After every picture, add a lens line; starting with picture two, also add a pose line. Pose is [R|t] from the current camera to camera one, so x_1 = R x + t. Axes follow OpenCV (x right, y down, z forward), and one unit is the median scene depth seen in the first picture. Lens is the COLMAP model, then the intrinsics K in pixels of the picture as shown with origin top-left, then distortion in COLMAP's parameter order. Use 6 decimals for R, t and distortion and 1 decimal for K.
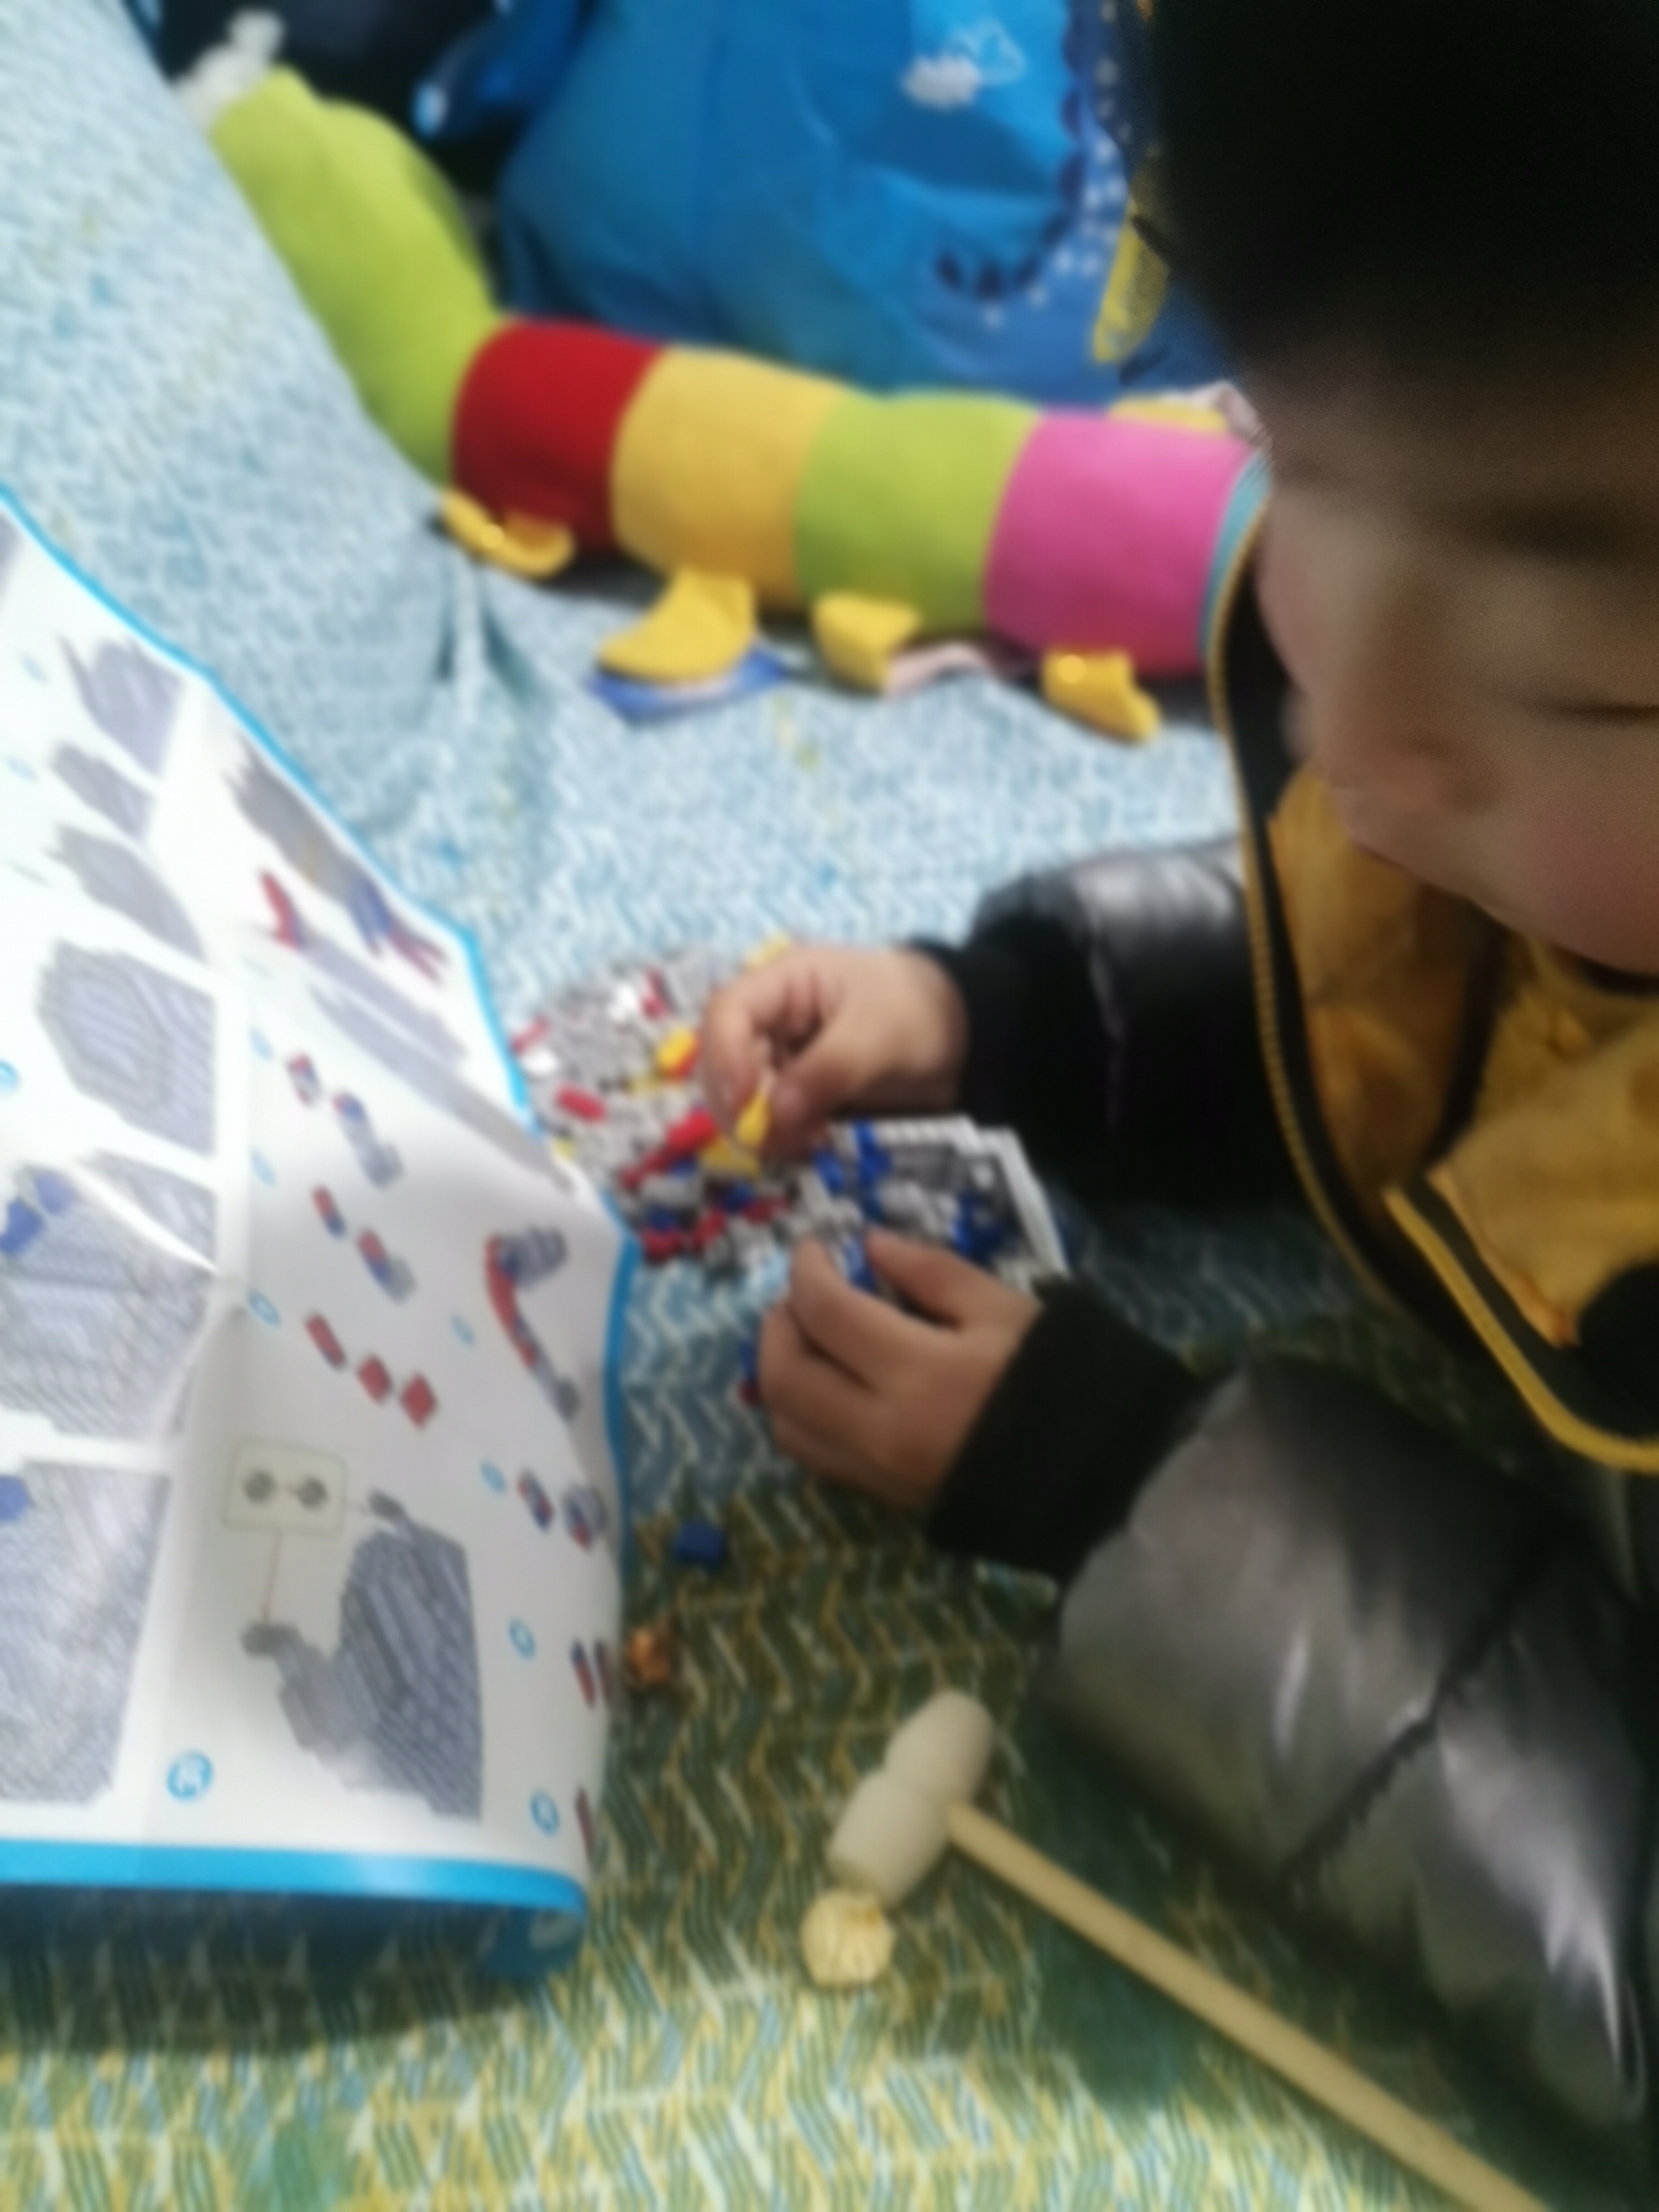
lens RADIAL K [[1699.7, 0, 822.5], [0, 1699.7, 1115.6], [0, 0, 1]] dist [0.019586, -0.004948]
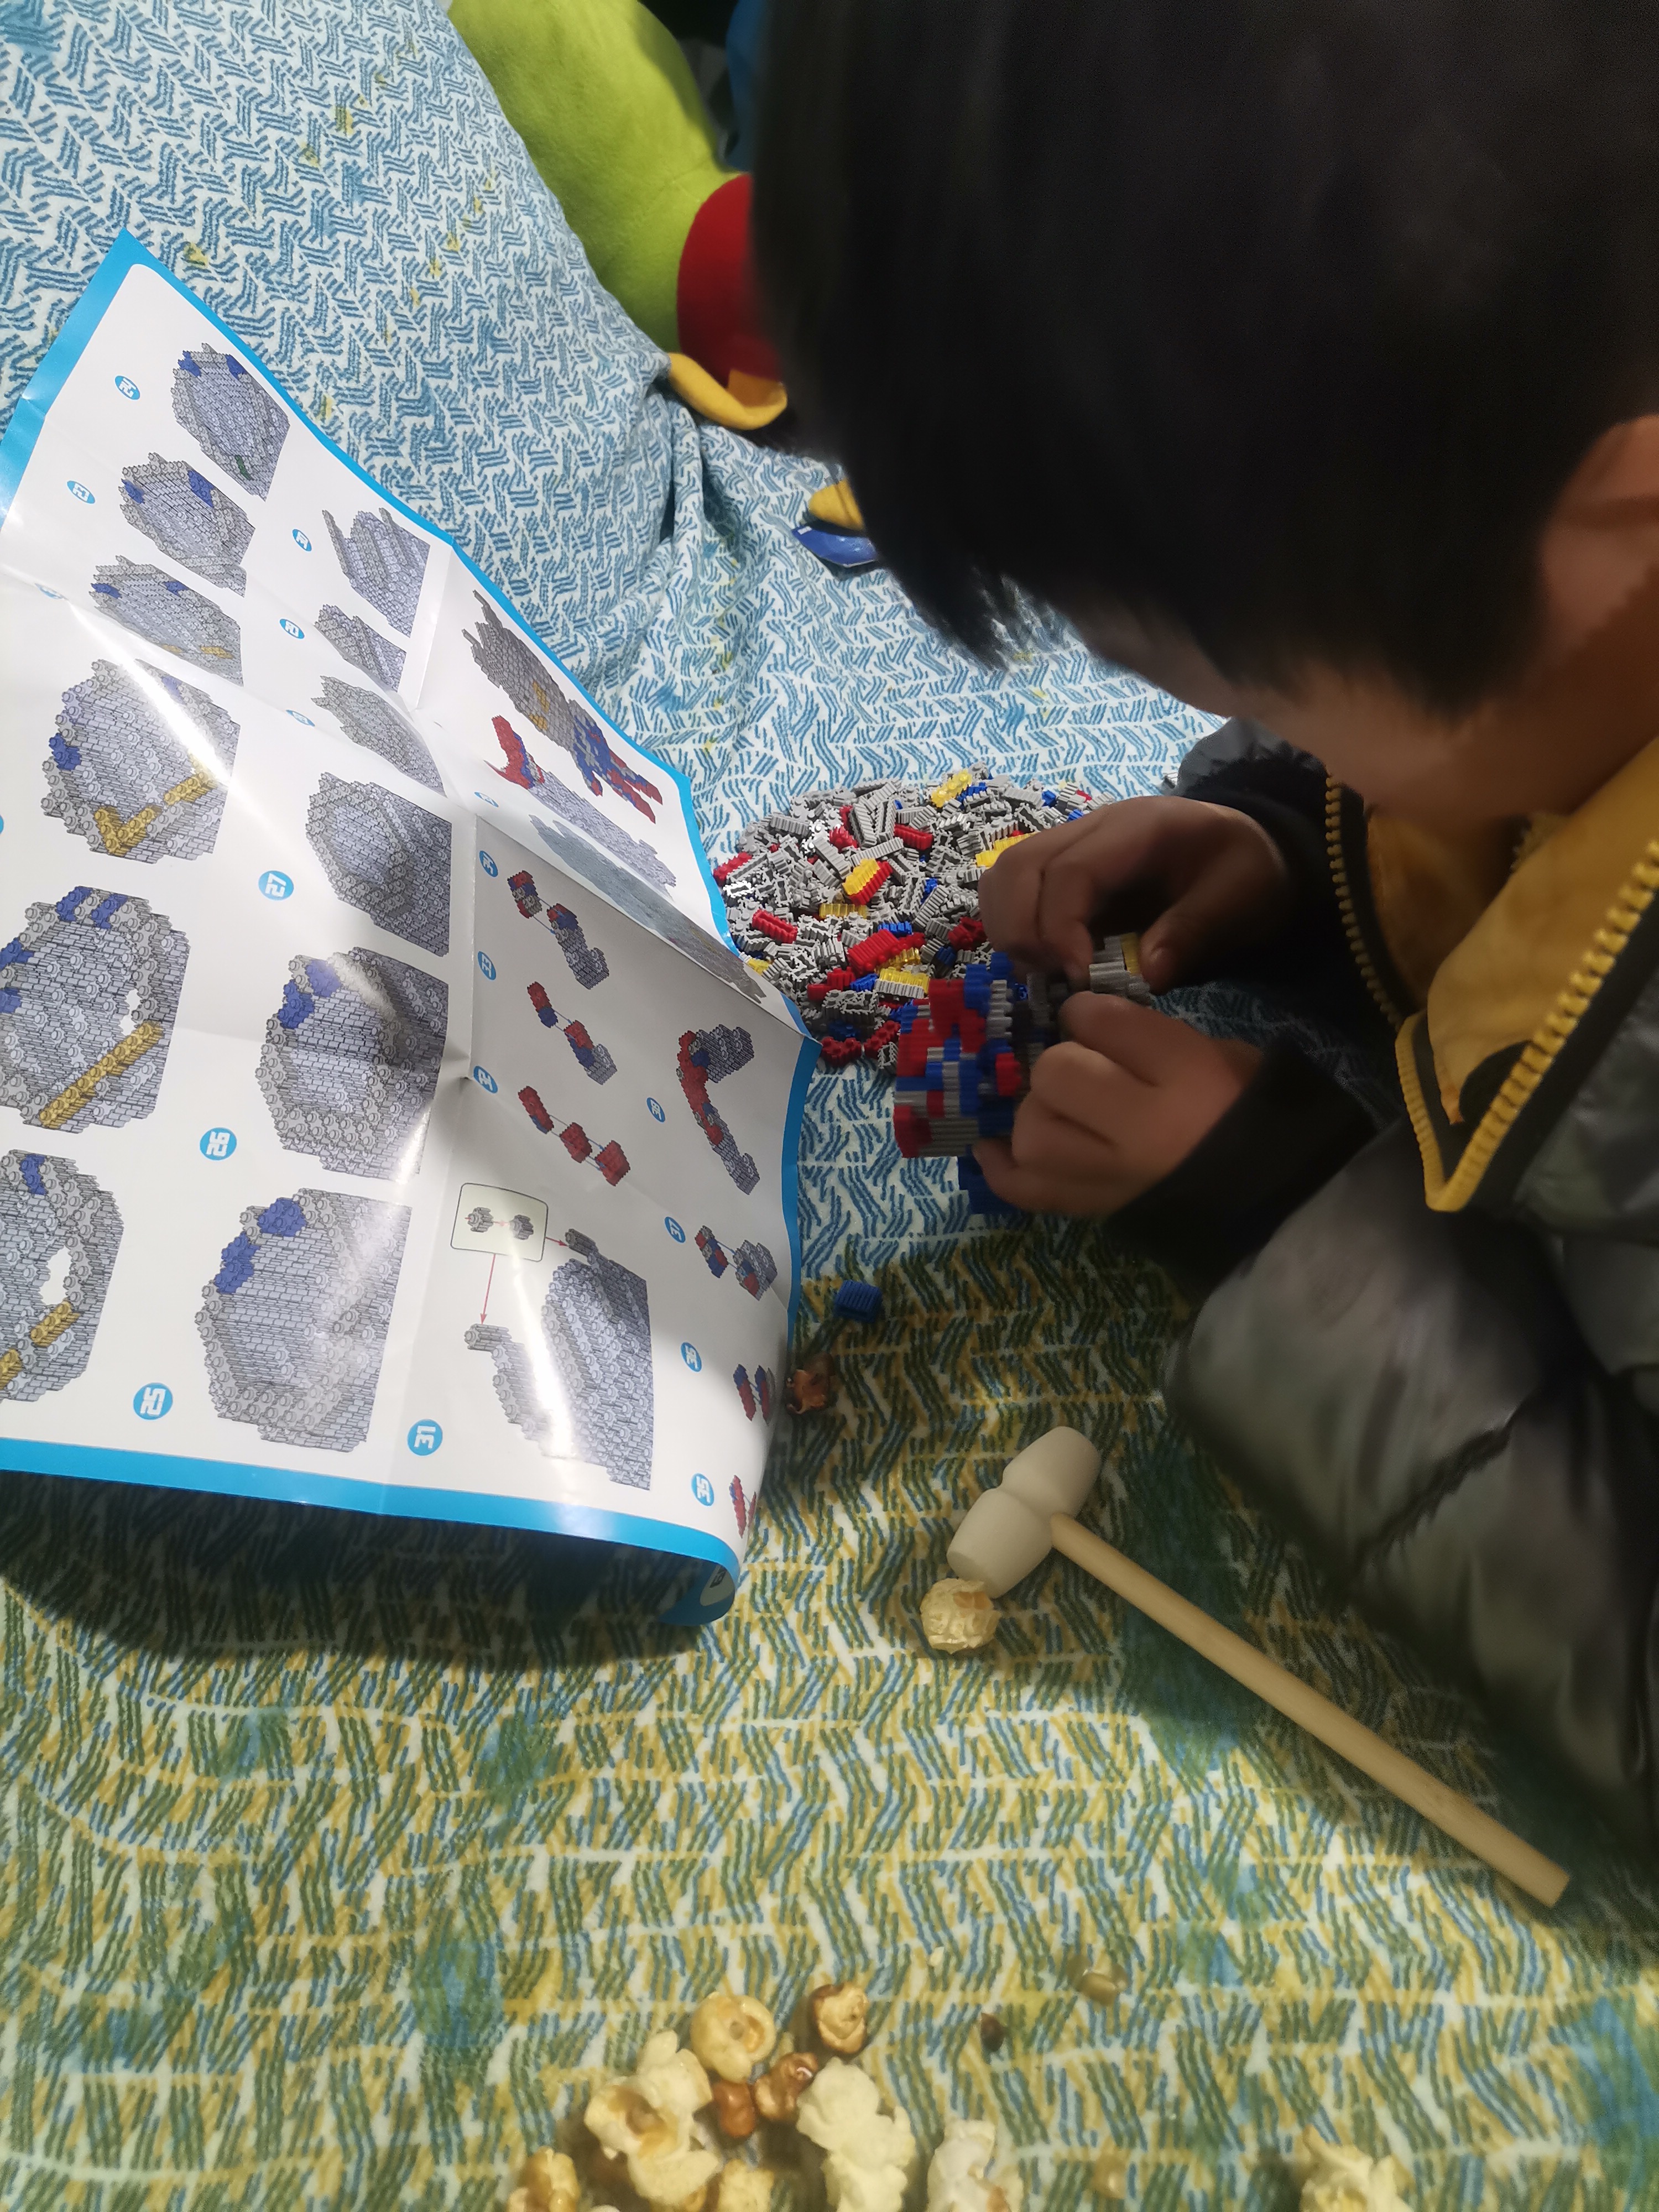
lens RADIAL K [[1699.7, 0, 822.5], [0, 1699.7, 1115.6], [0, 0, 1]] dist [0.019586, -0.004948]
pose [[0.989042, 0.019604, -0.146324, 0.076498], [-0.007175, 0.996356, 0.084987, 0.030079], [0.147457, -0.083006, 0.985579, -0.140655]]
